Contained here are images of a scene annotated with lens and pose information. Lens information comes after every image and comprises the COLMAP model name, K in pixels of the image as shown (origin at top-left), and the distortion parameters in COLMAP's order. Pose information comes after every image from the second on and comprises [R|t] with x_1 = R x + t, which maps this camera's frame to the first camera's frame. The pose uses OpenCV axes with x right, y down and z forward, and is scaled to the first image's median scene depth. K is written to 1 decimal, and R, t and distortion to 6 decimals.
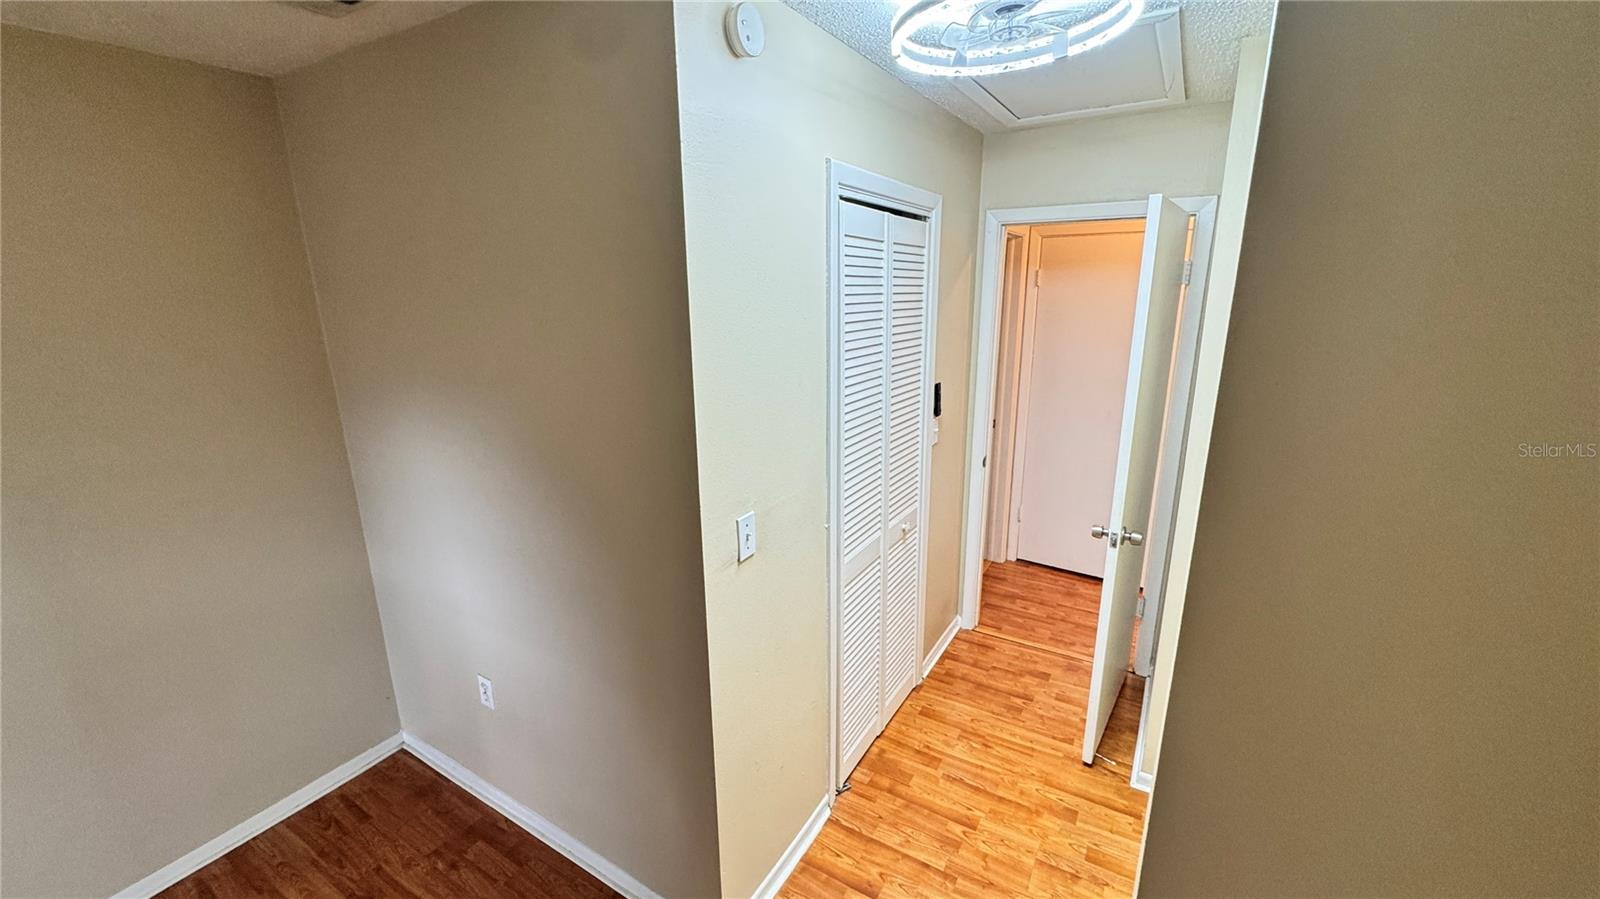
lens RADIAL K [[640.4, 0, 797.8], [0, 640.4, 451.3], [0, 0, 1]] dist [-0.002005, 0.000056]
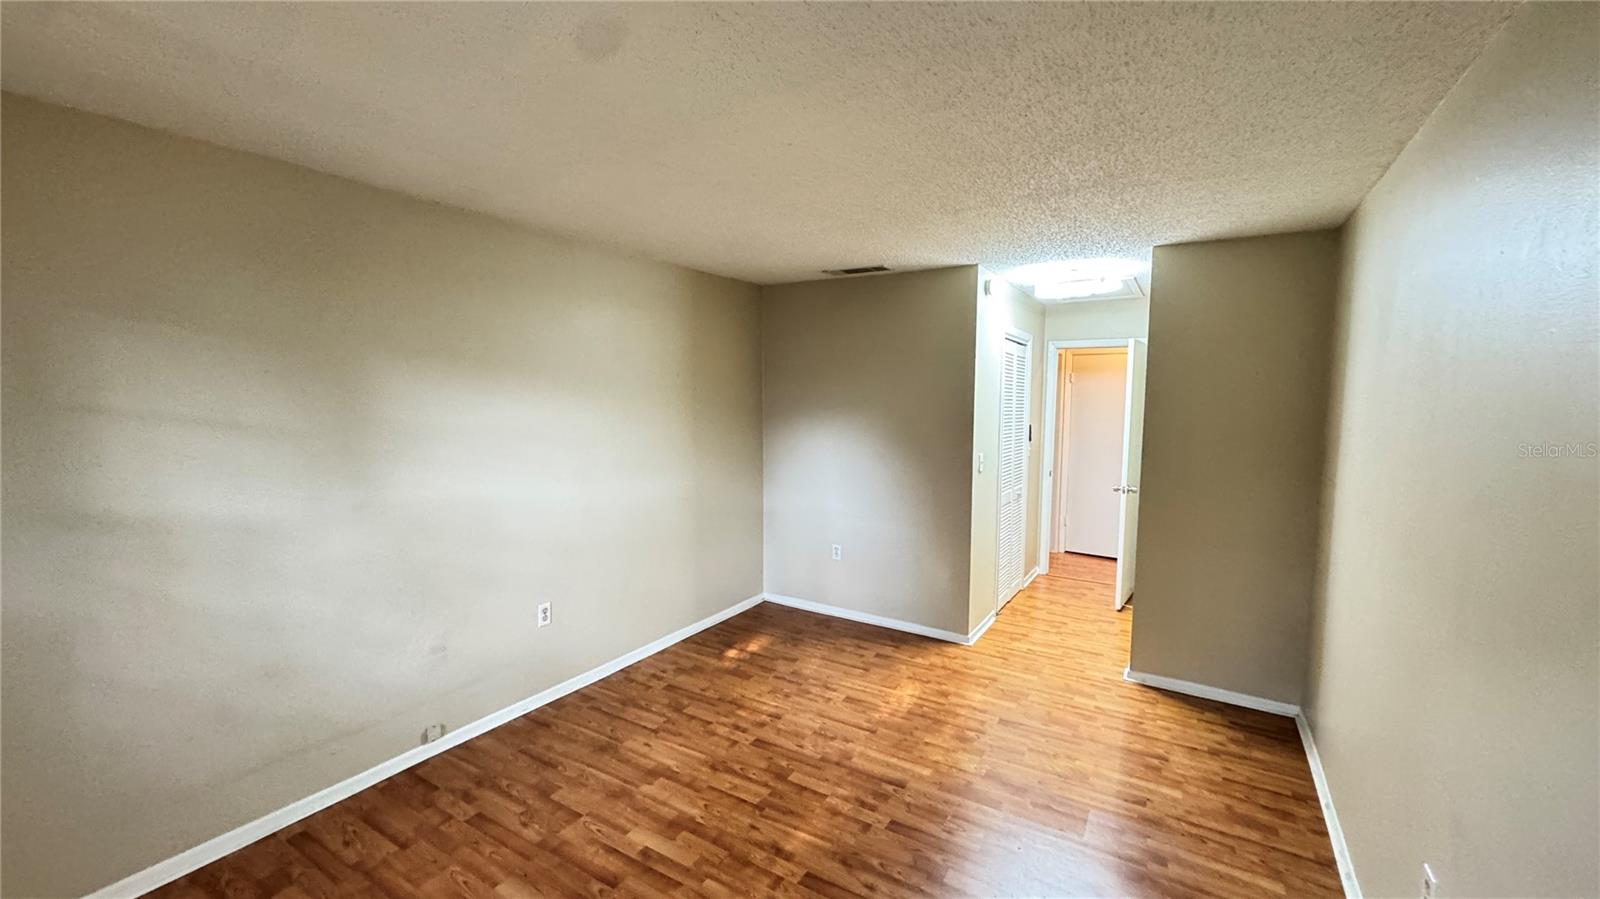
lens RADIAL K [[640.4, 0, 806.8], [0, 640.4, 446.4], [0, 0, 1]] dist [-0.002005, 0.000056]
pose [[0.999786, 0.020465, 0.002975, -0.499940], [-0.019607, 0.983787, -0.178265, 0.343562], [-0.006574, 0.178169, 0.983978, -0.979068]]
